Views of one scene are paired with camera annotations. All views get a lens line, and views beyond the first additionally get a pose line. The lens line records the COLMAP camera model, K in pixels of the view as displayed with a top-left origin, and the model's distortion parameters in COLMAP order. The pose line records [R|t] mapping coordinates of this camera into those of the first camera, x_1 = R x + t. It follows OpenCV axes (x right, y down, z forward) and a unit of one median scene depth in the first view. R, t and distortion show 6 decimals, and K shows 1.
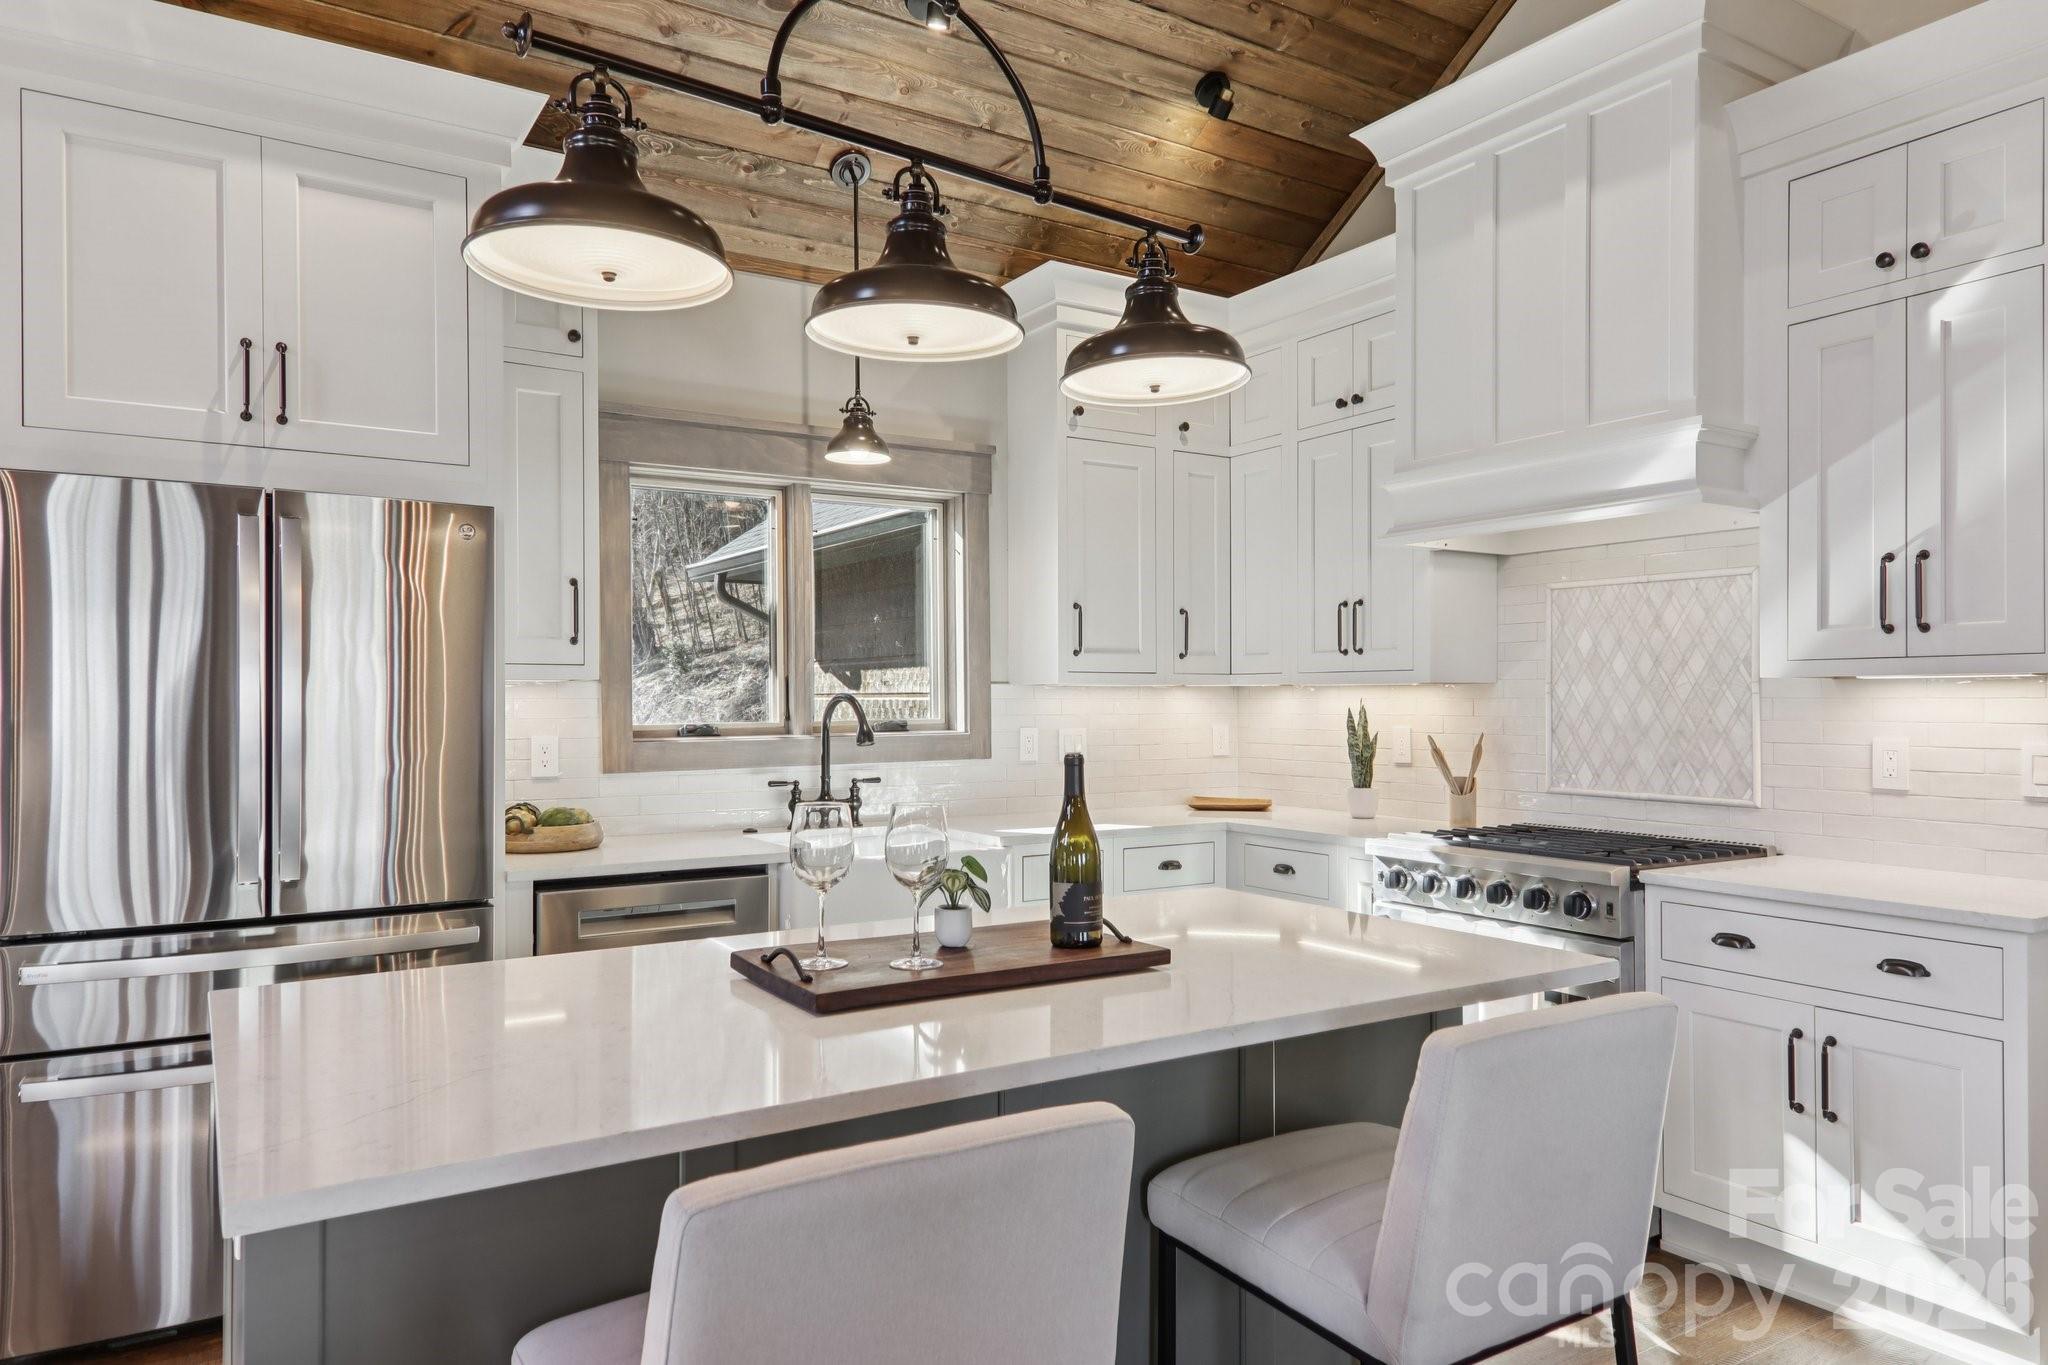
lens RADIAL K [[1306.2, 0, 1020.4], [0, 1306.2, 699.1], [0, 0, 1]] dist [0.034557, -0.019329]
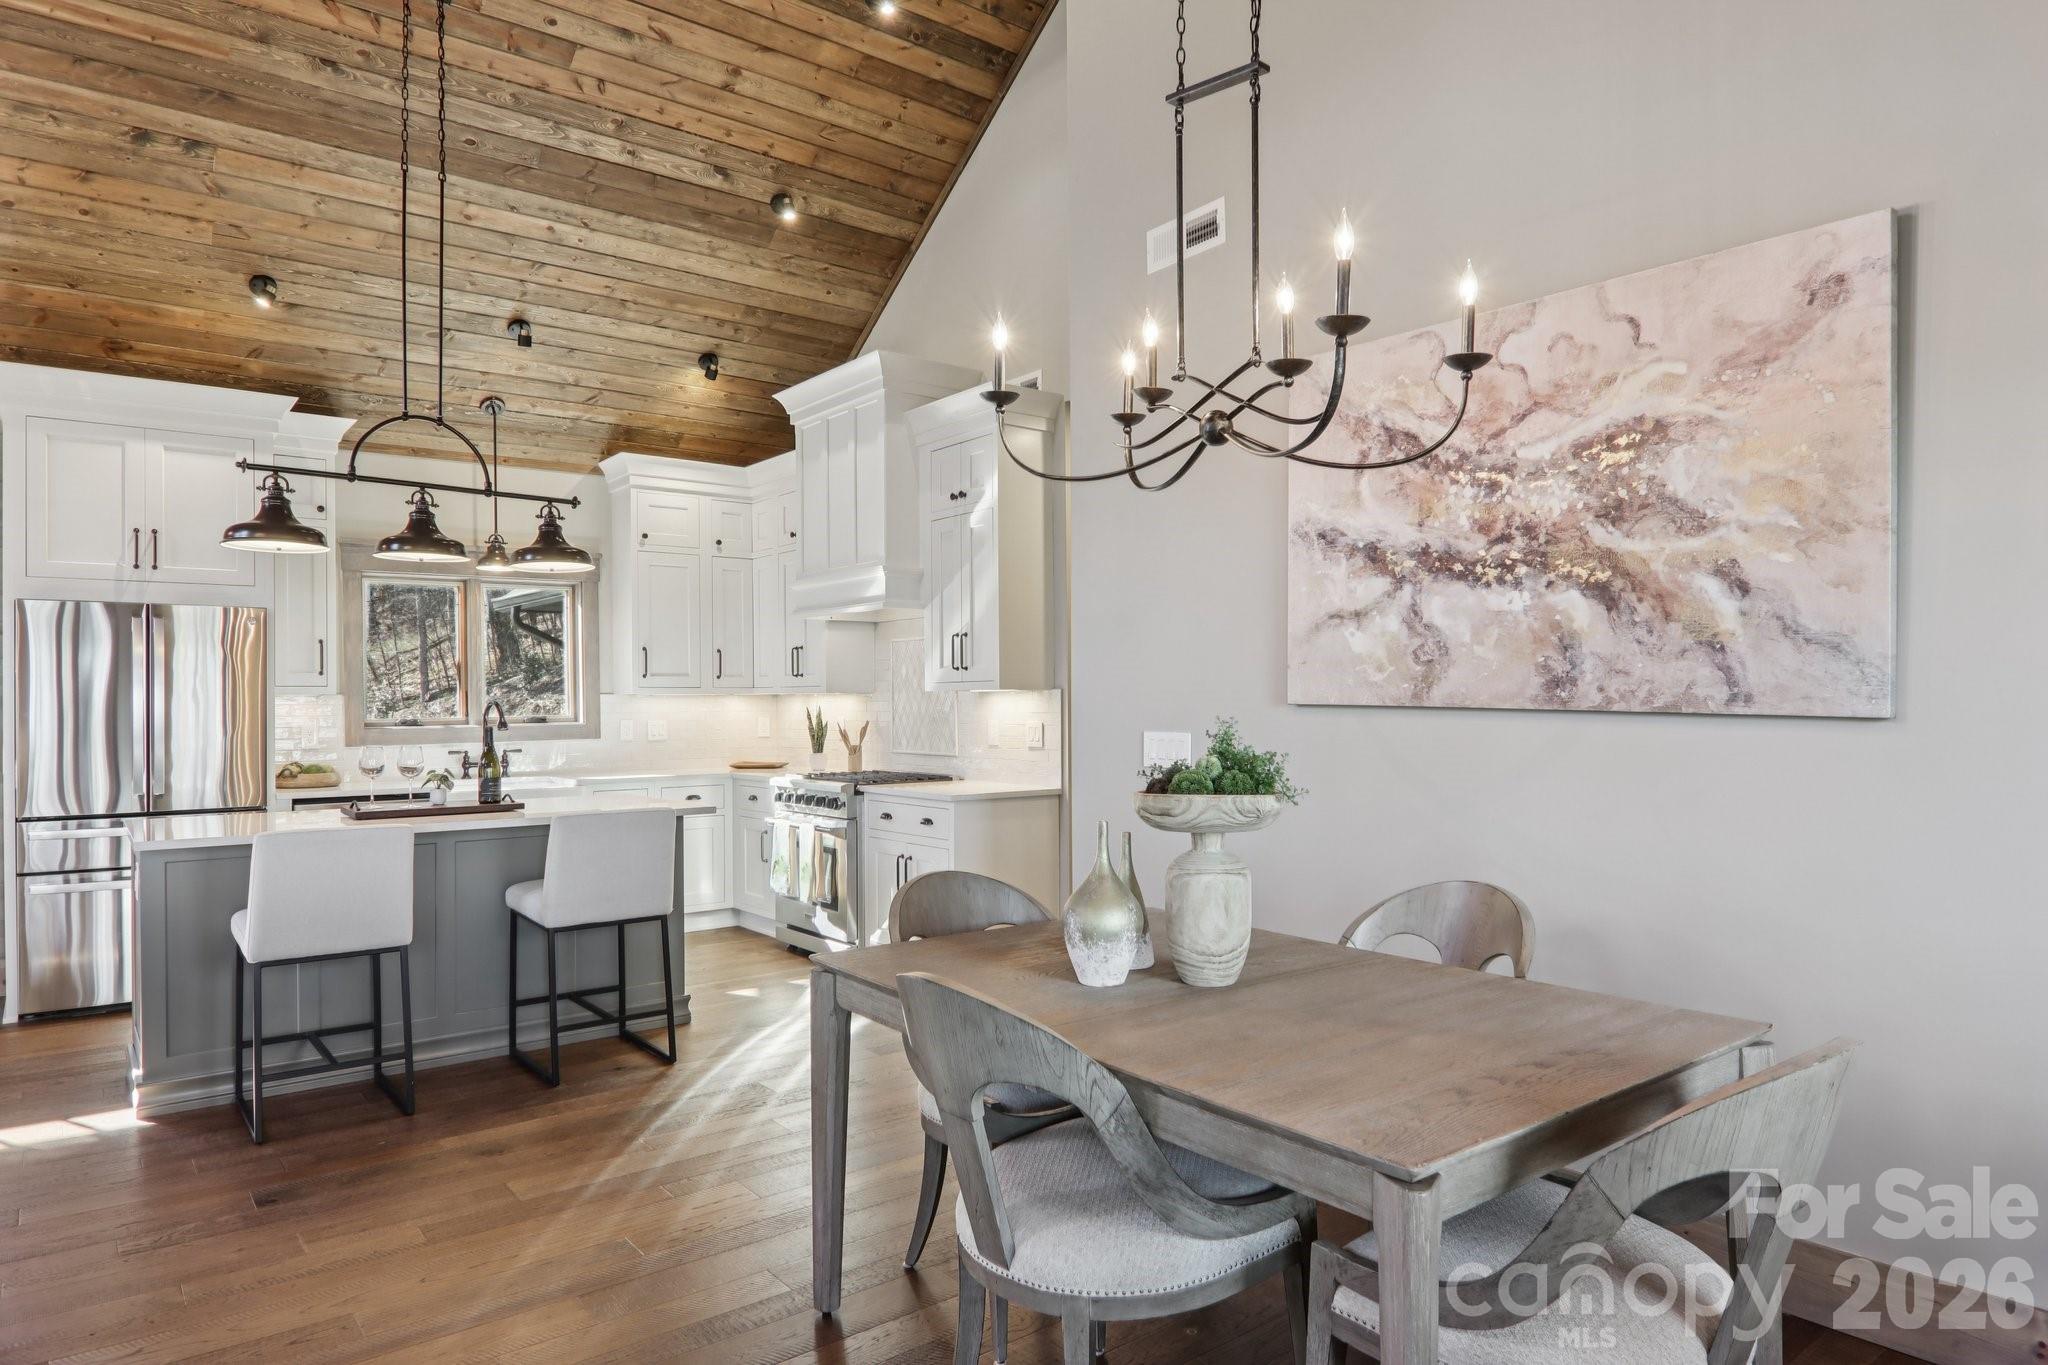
lens RADIAL K [[1220.8, 0, 1023.6], [0, 1220.8, 698.6], [0, 0, 1]] dist [0.007313, -0.019668]
pose [[0.994576, -0.005009, 0.103892, 0.418624], [0.005175, 0.999986, -0.001324, -0.001301], [-0.103884, 0.001854, 0.994588, -0.731898]]
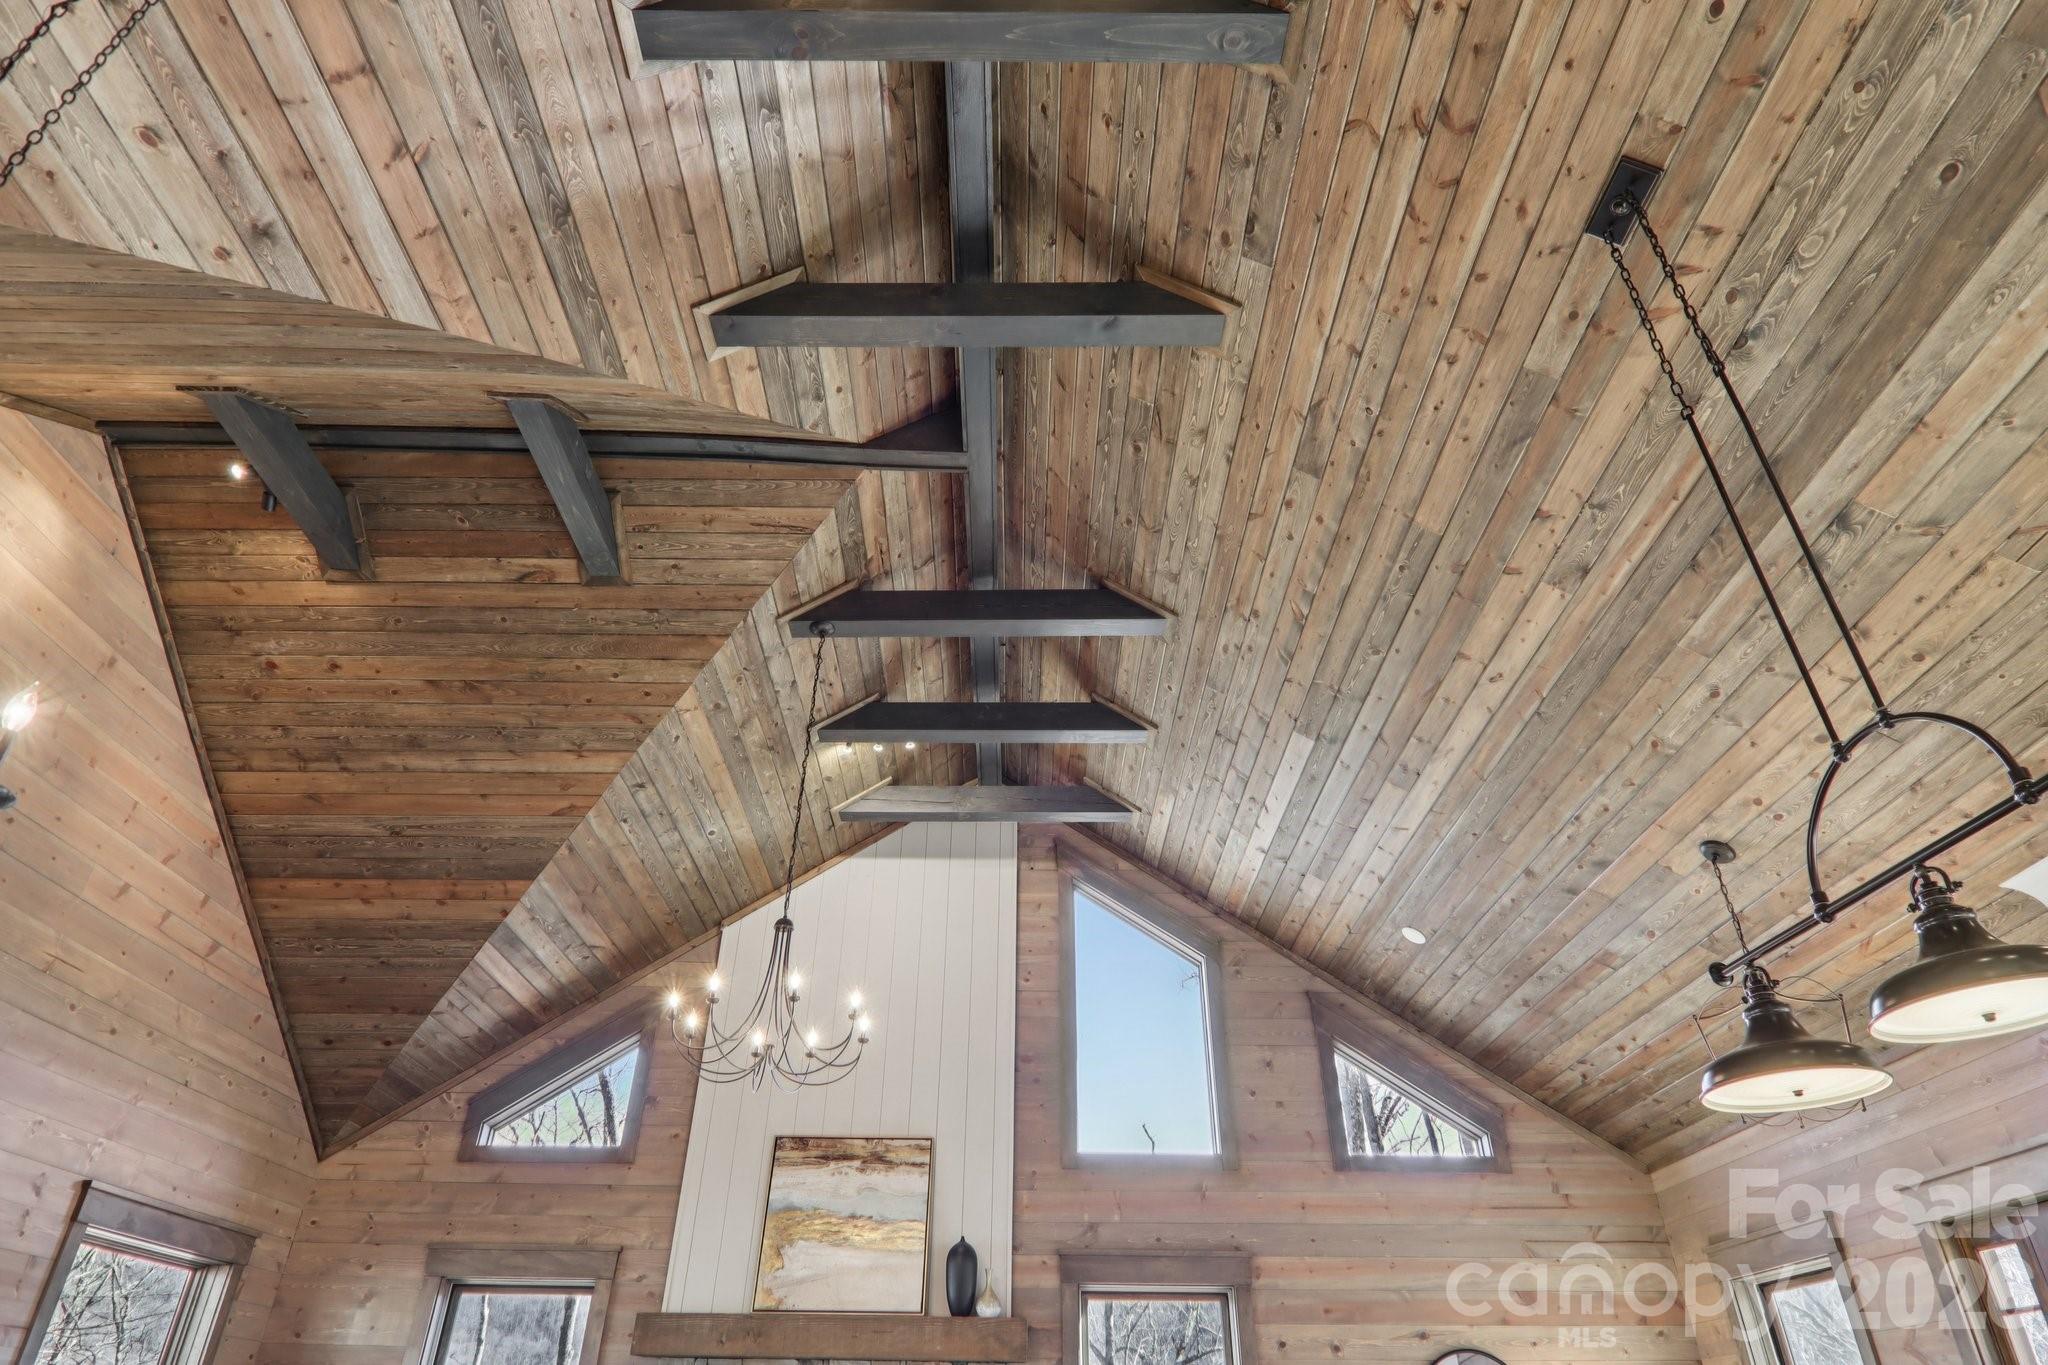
lens RADIAL K [[1133.6, 0, 1020.4], [0, 1133.6, 698.5], [0, 0, 1]] dist [0.000389, -0.015764]
pose [[-0.530883, -0.472754, -0.703326, 0.567323], [-0.008391, 0.832828, -0.553468, 0.010868], [0.847404, -0.287925, -0.446101, 0.420215]]
